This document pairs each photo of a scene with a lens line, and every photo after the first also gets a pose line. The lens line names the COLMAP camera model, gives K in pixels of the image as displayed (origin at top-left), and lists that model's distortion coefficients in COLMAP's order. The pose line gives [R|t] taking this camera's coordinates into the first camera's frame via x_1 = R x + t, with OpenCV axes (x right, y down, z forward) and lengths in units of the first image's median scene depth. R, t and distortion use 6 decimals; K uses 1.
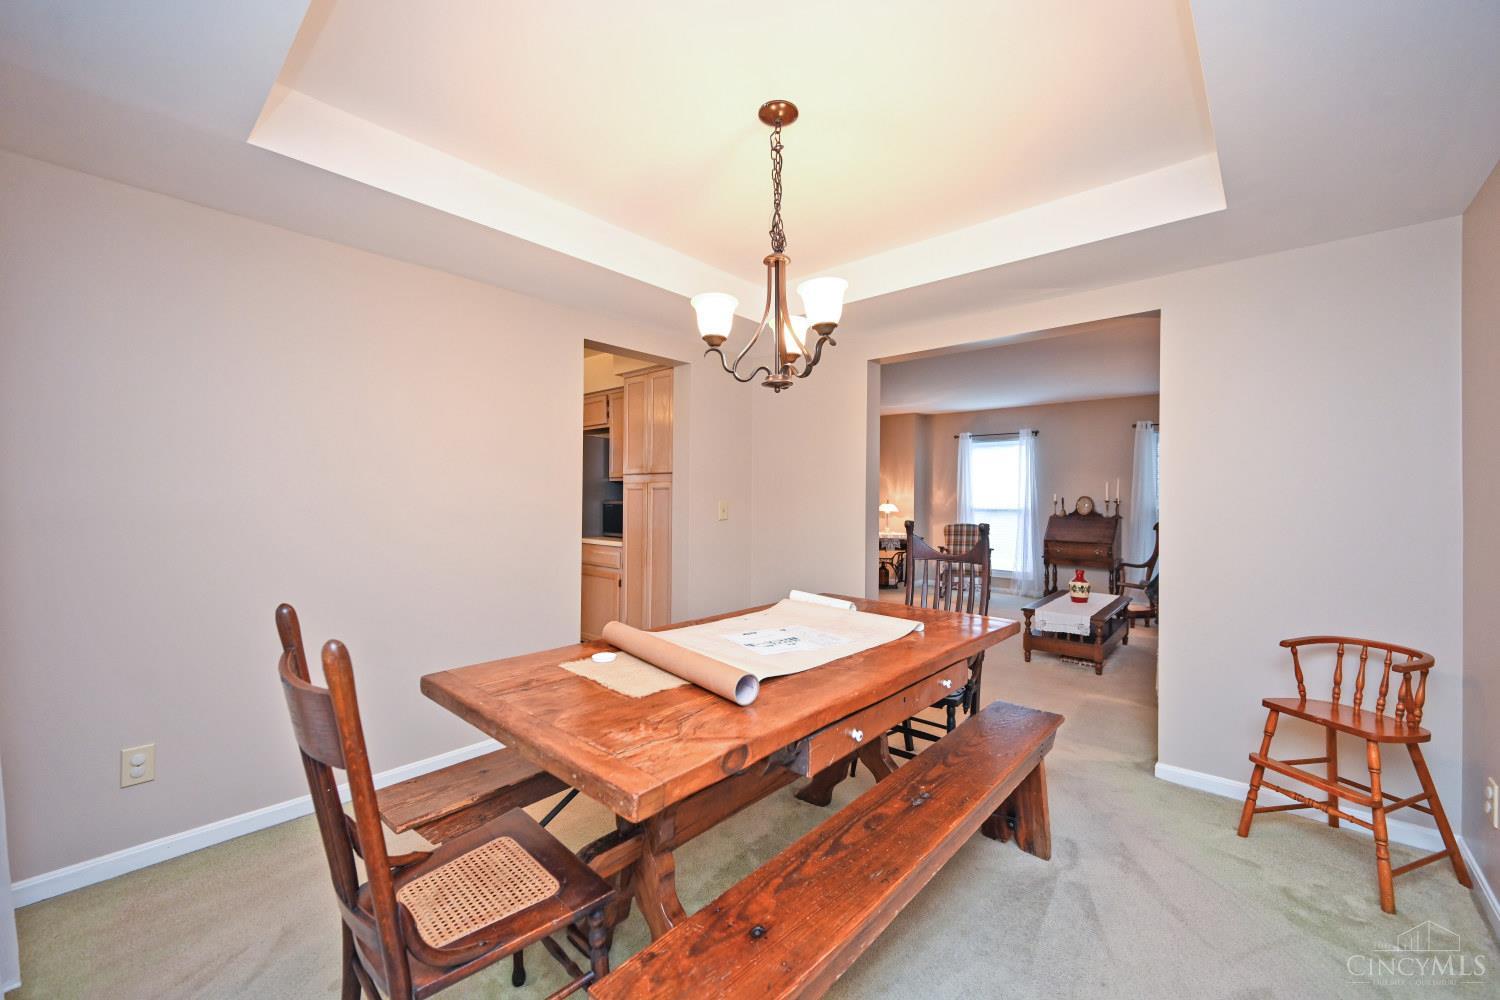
lens RADIAL K [[606.9, 0, 753.3], [0, 606.9, 497.0], [0, 0, 1]] dist [-0.001107, 0.000030]
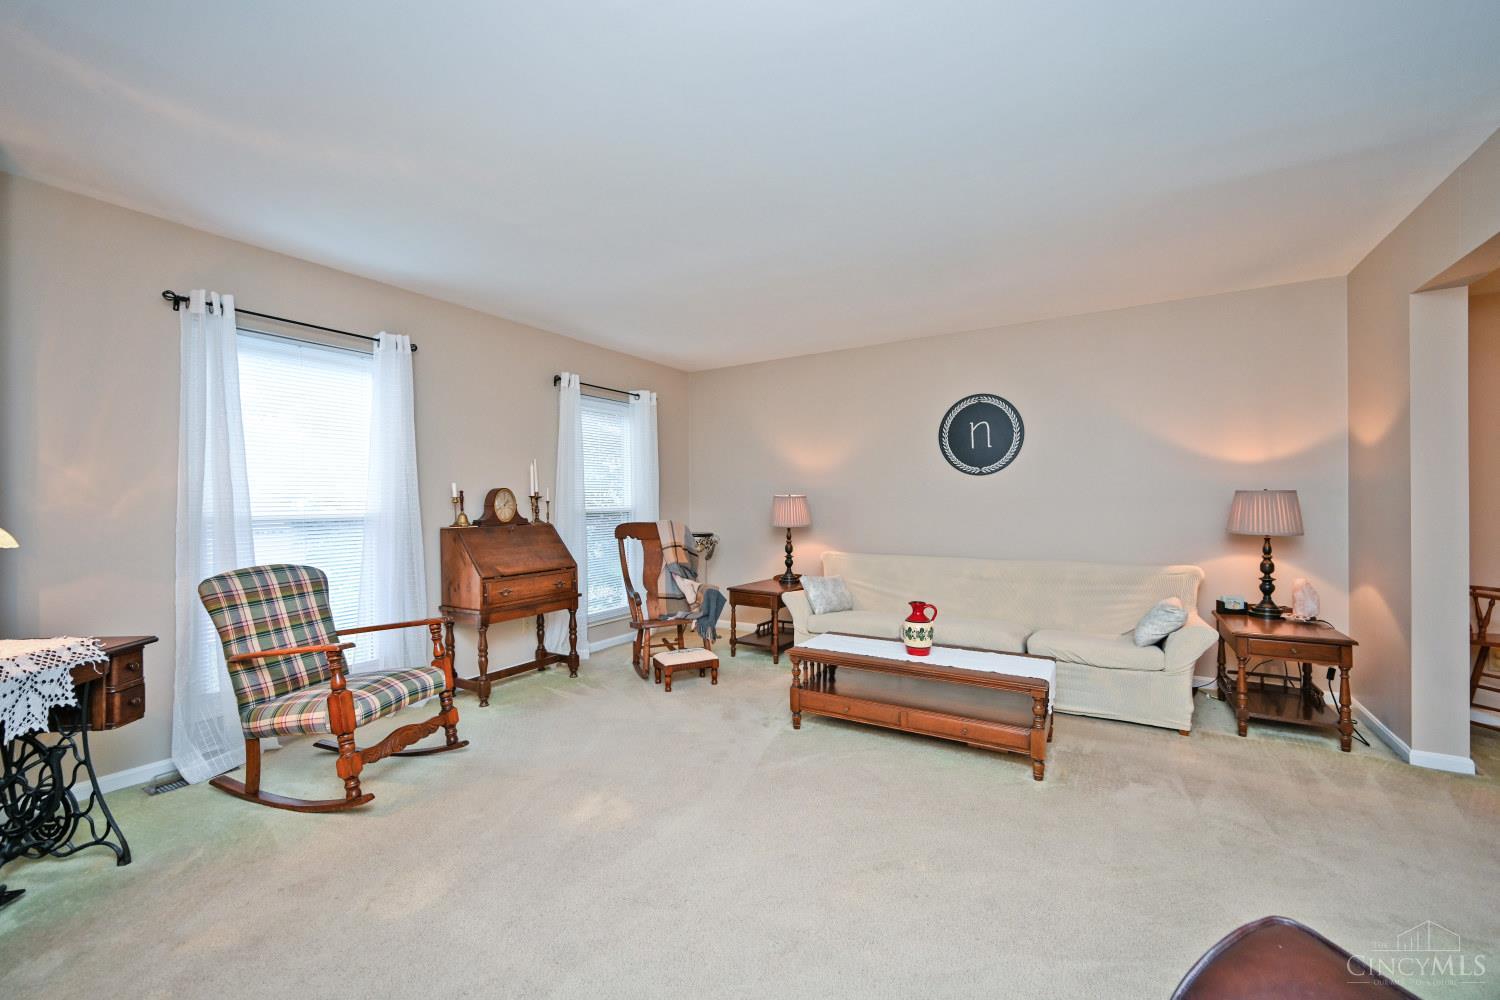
lens RADIAL K [[606.9, 0, 753.3], [0, 606.9, 497.0], [0, 0, 1]] dist [-0.001107, 0.000030]
pose [[-0.162832, -0.003823, 0.986646, -0.033271], [0.004381, 0.999980, 0.004597, 0.005020], [-0.986644, 0.005072, -0.162812, 0.839151]]
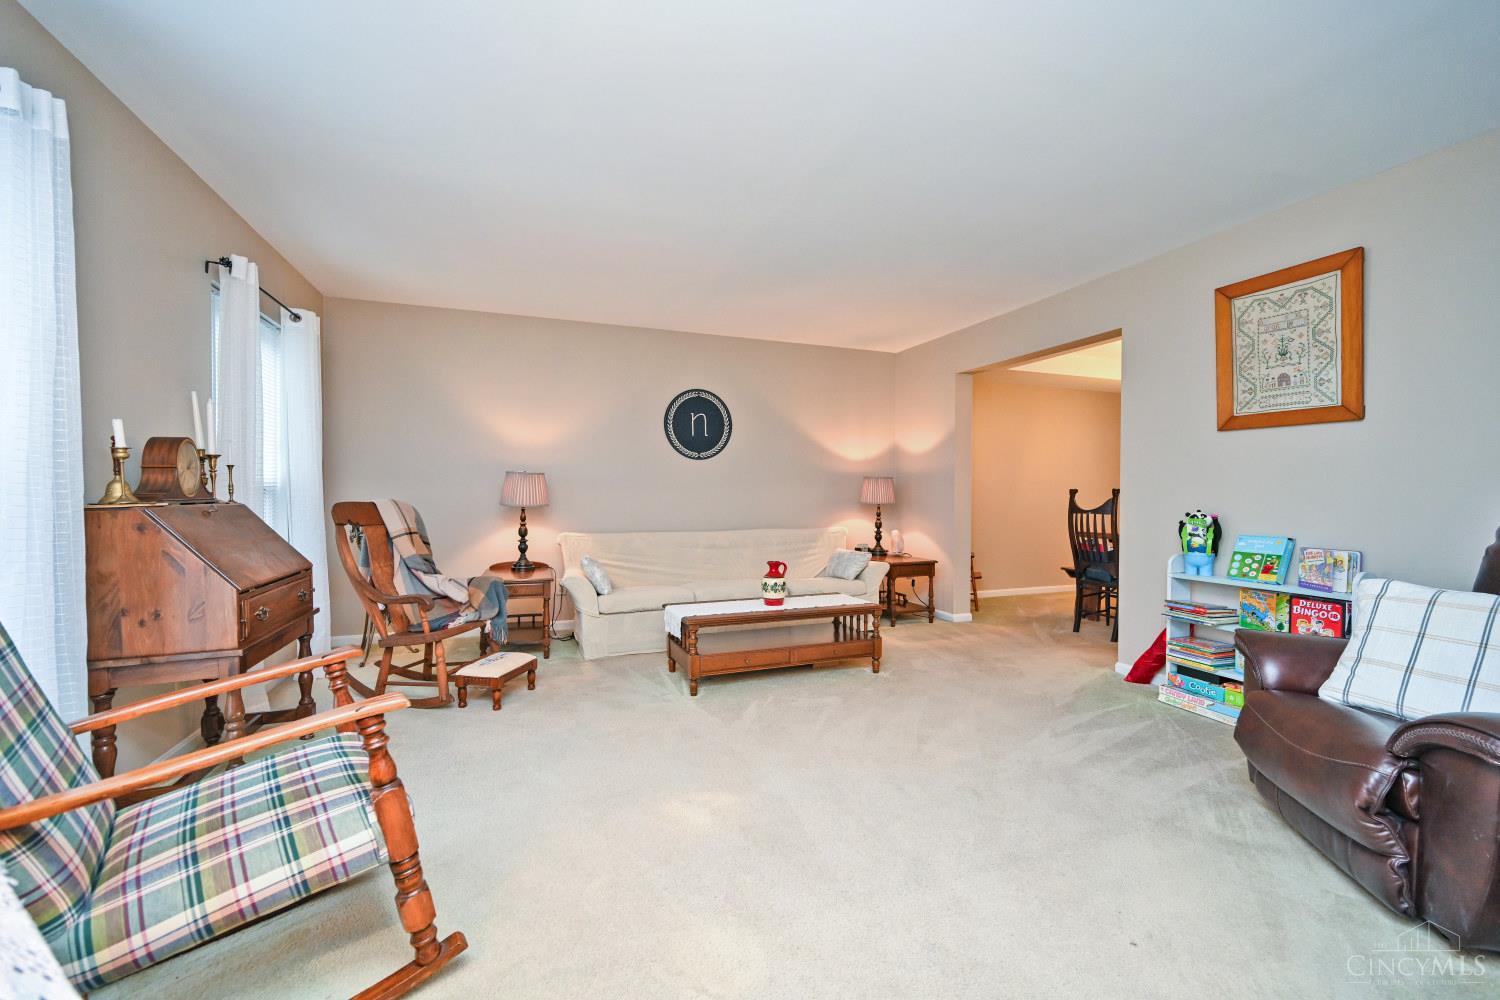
lens RADIAL K [[606.9, 0, 753.3], [0, 606.9, 497.0], [0, 0, 1]] dist [-0.001107, 0.000030]
pose [[-0.883026, -0.016007, 0.469052, 0.139592], [-0.012229, 0.999864, 0.011101, 0.021508], [-0.469165, 0.004067, -0.883101, 1.102005]]
